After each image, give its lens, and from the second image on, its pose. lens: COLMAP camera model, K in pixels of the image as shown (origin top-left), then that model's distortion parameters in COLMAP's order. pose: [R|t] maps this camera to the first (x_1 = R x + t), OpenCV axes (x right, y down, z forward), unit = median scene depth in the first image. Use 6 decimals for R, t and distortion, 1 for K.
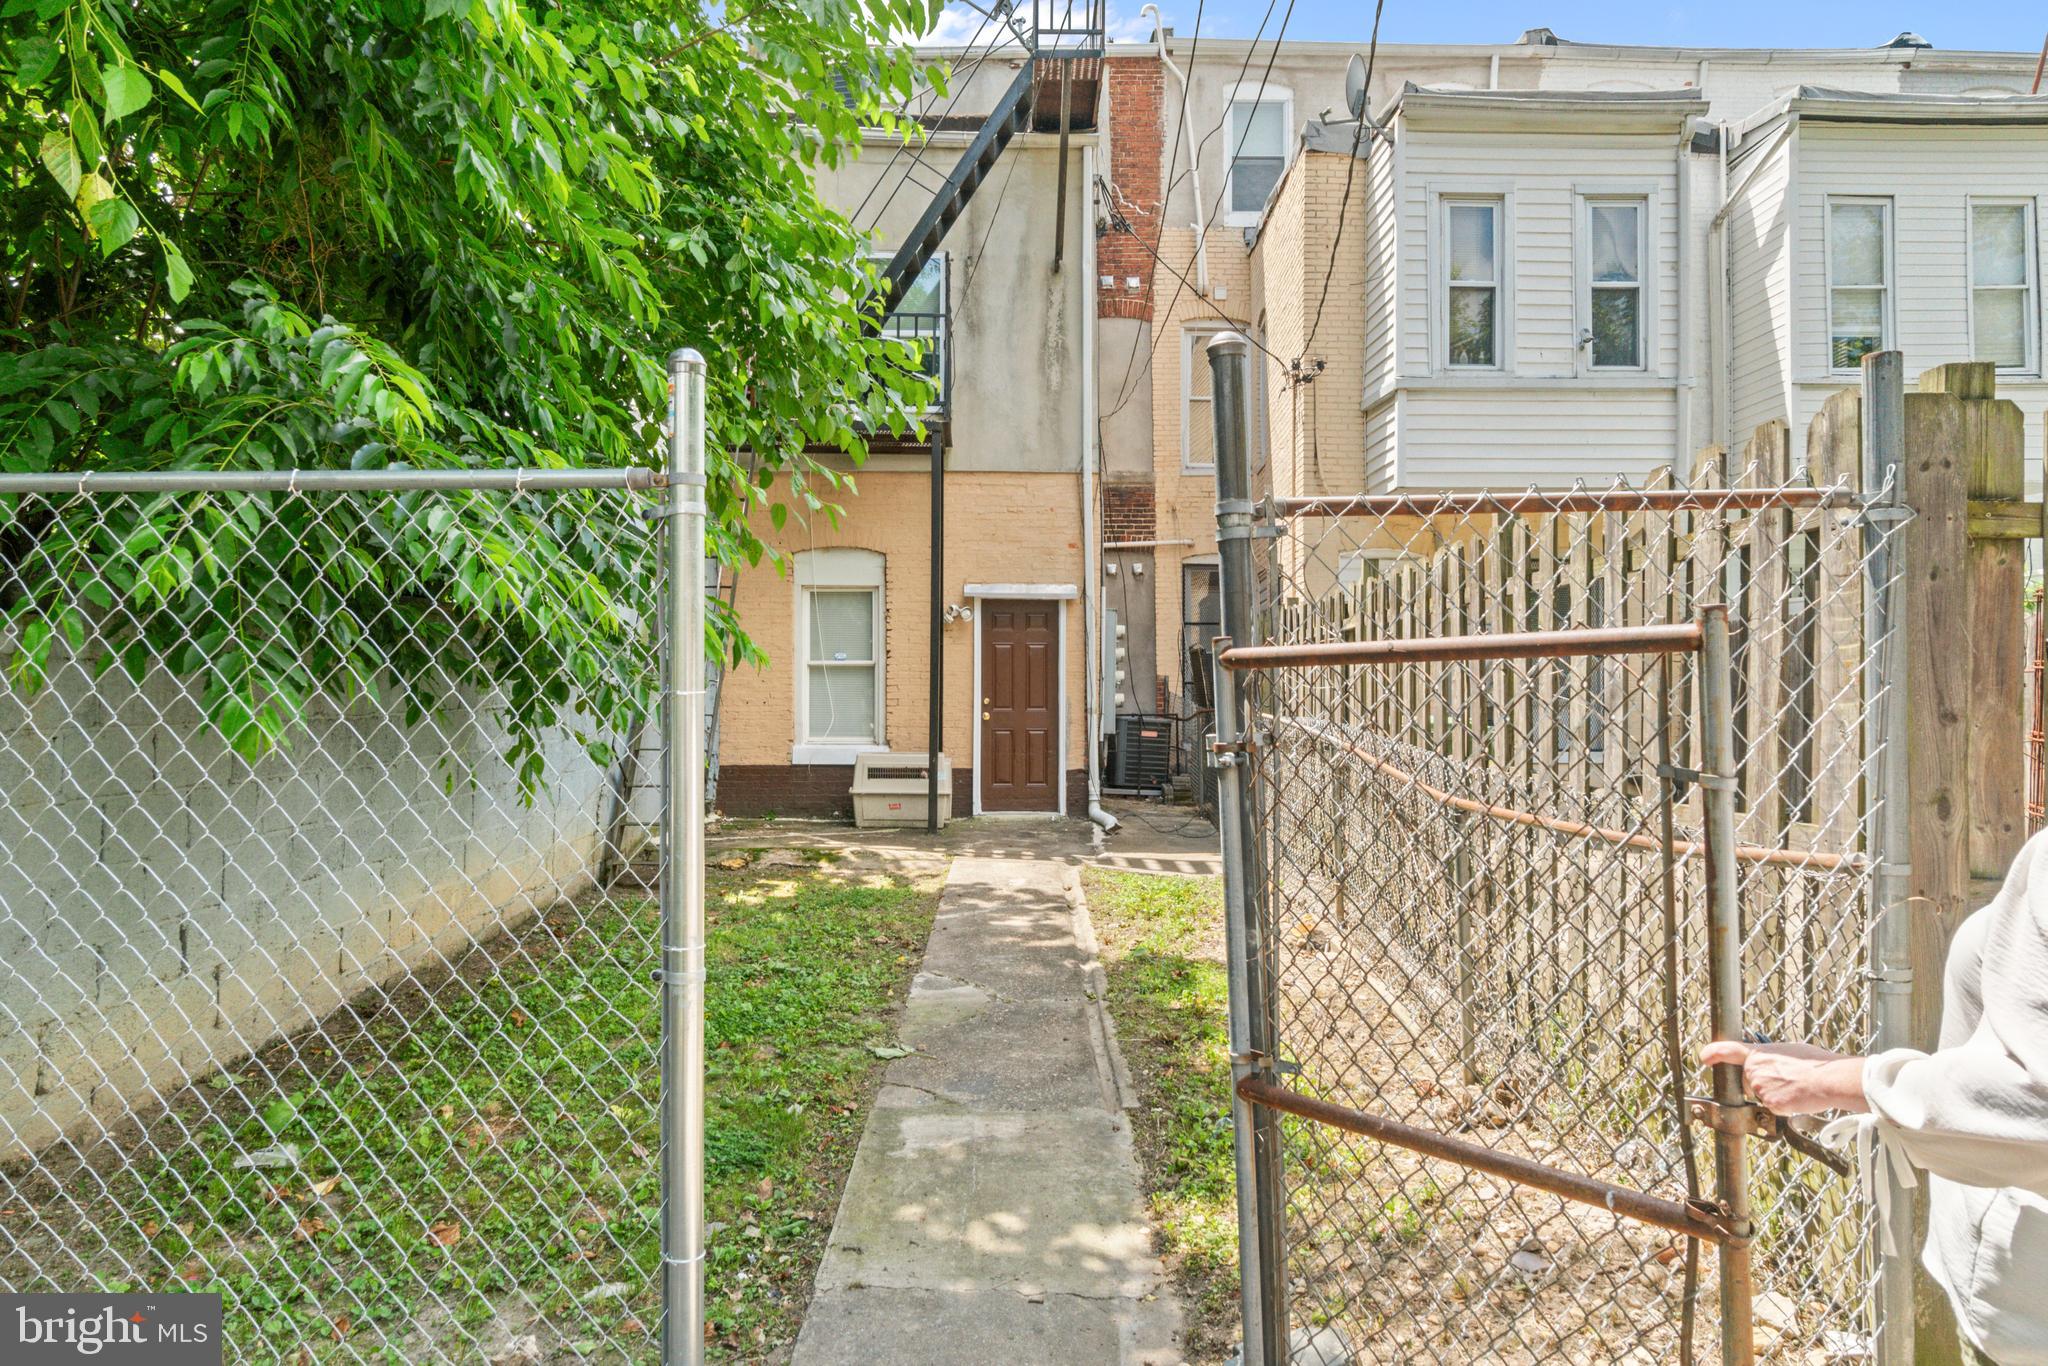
lens RADIAL K [[1276.3, 0, 1023.9], [0, 1276.3, 680.8], [0, 0, 1]] dist [0.005282, 0.000827]
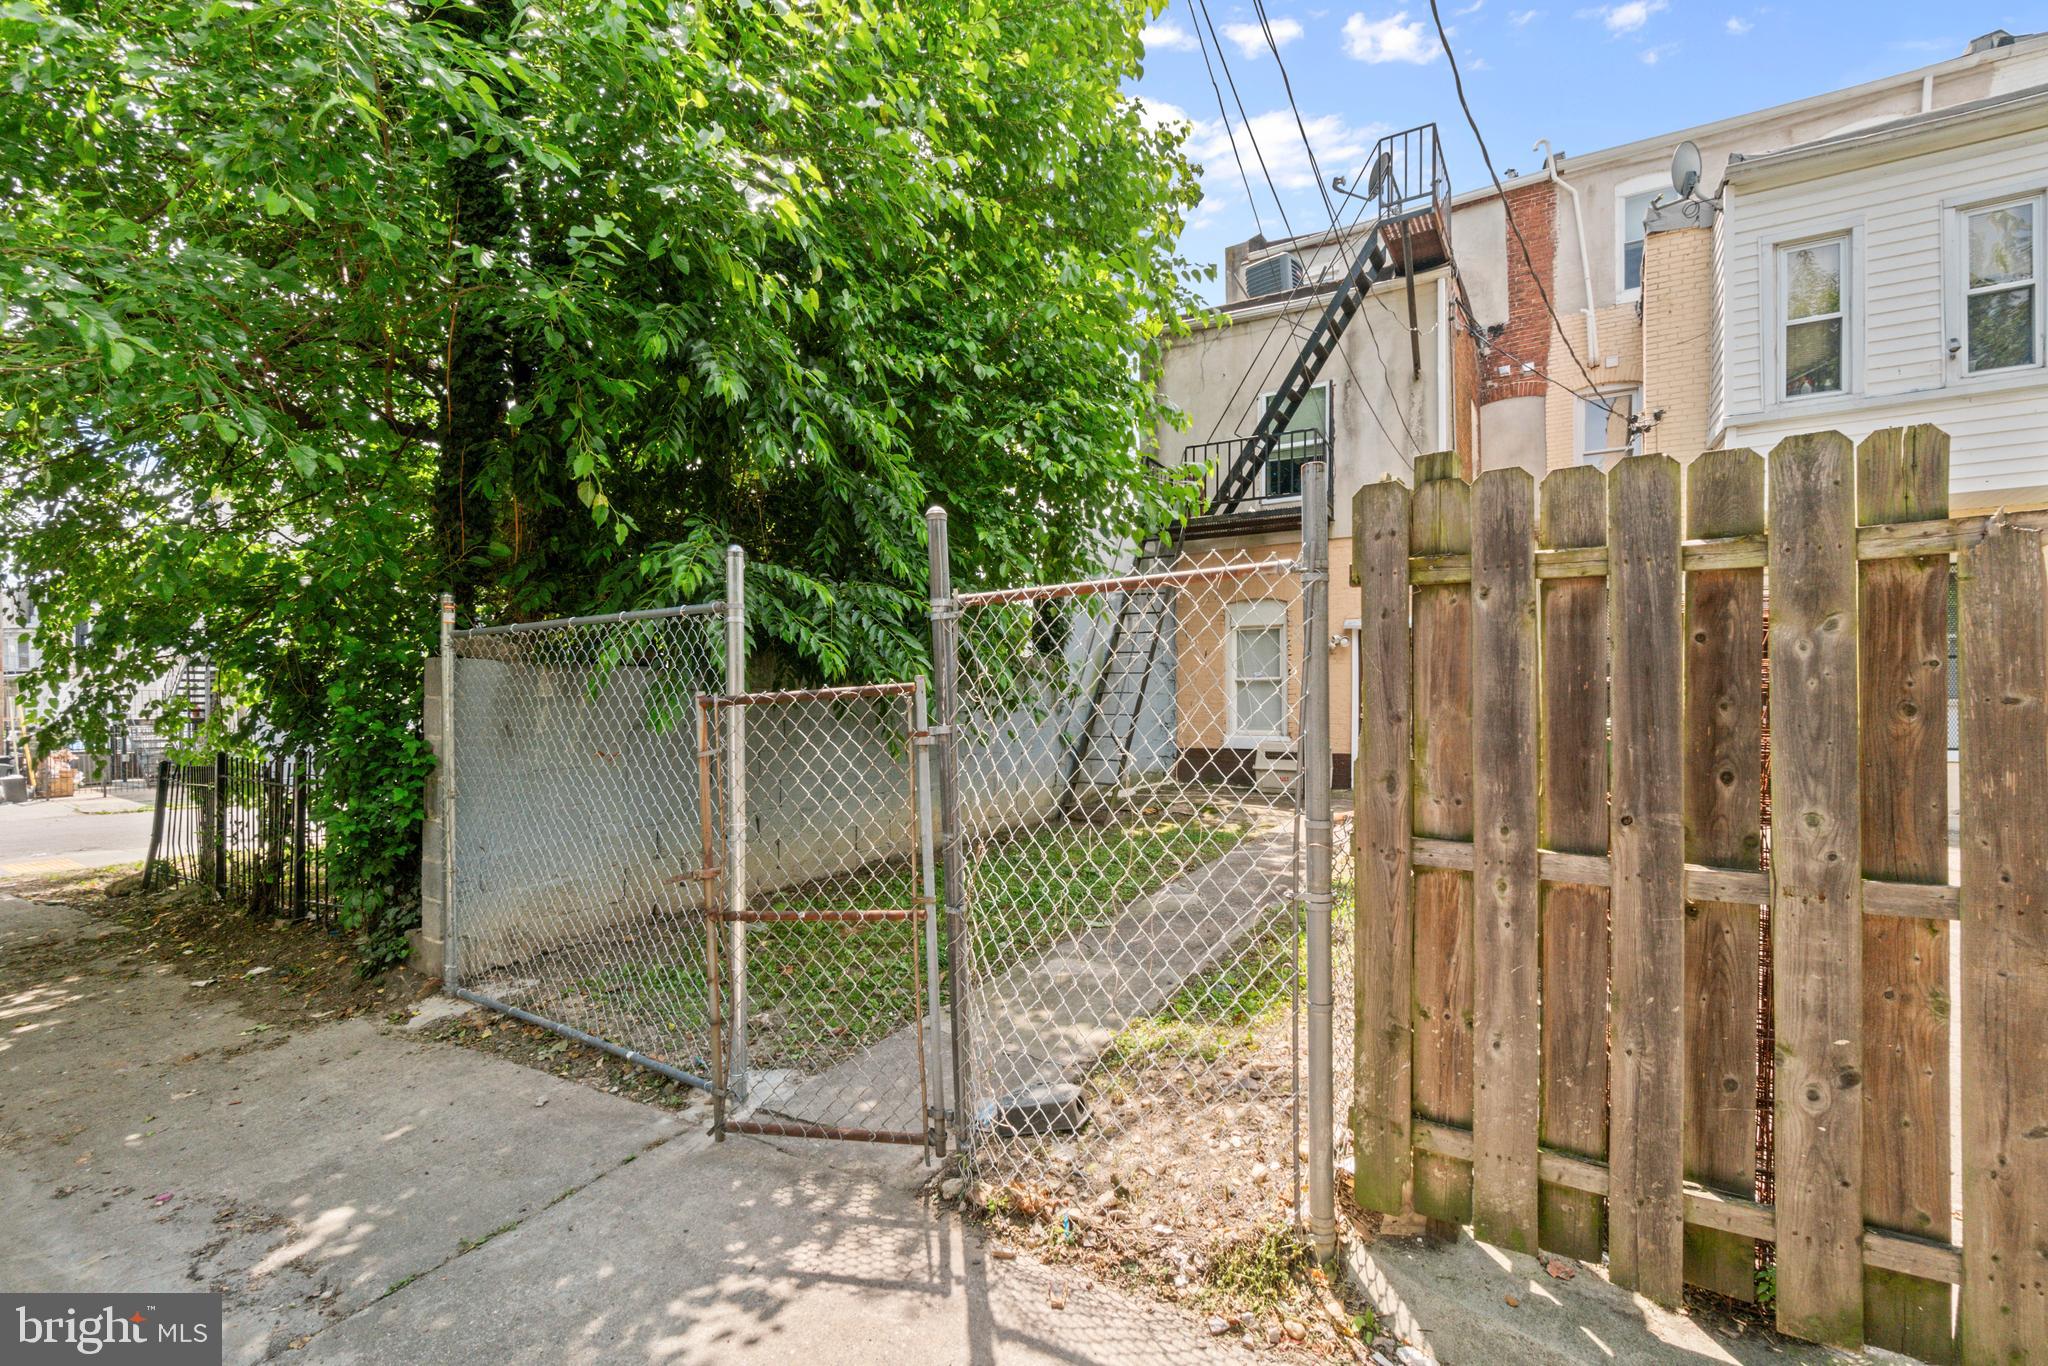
lens RADIAL K [[903.8, 0, 1025.6], [0, 903.8, 696.2], [0, 0, 1]] dist [-0.005428, -0.000008]
pose [[0.843632, -0.007905, -0.536863, 0.192392], [0.011446, 0.999929, 0.003264, -0.000598], [0.536799, -0.008898, 0.843663, -0.005667]]
